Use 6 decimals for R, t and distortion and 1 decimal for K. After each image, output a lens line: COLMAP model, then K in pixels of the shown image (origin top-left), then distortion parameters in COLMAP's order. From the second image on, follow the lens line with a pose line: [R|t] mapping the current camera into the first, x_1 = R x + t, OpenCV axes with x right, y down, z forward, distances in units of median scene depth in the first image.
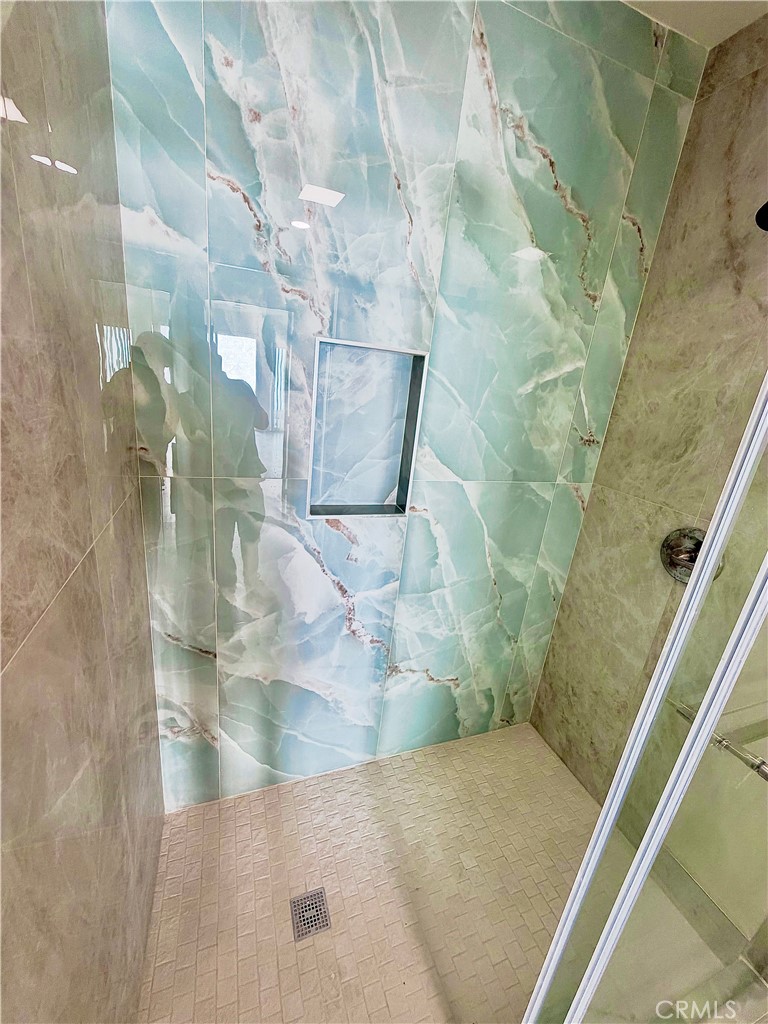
lens RADIAL K [[409.5, 0, 387.1], [0, 409.5, 509.0], [0, 0, 1]] dist [-0.000492, 0.000541]
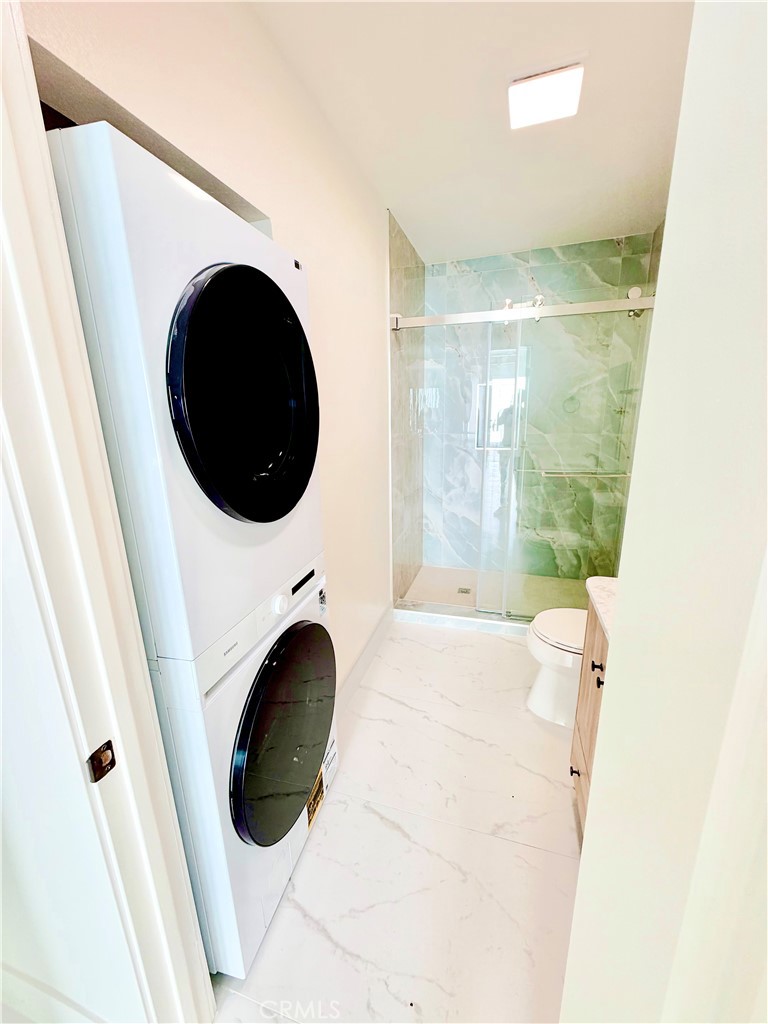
lens RADIAL K [[409.5, 0, 385.3], [0, 409.5, 511.1], [0, 0, 1]] dist [-0.000492, 0.000541]
pose [[0.792715, 0.032015, -0.608751, 0.894484], [-0.084685, 0.994720, -0.057964, 0.573615], [0.603682, 0.097501, 0.791241, -1.319646]]
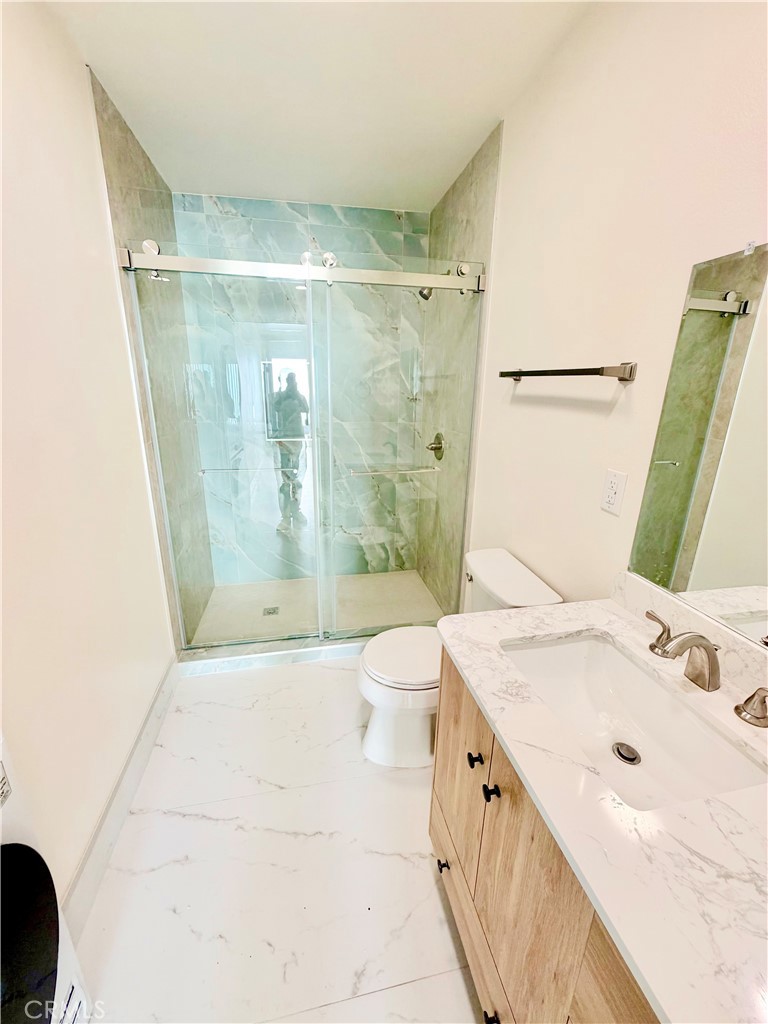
lens RADIAL K [[409.5, 0, 385.7], [0, 409.5, 510.9], [0, 0, 1]] dist [-0.000492, 0.000541]
pose [[0.985630, -0.042821, -0.163398, 0.724747], [0.039038, 0.998892, -0.026293, 0.445760], [0.164343, 0.019536, 0.986210, -1.005254]]
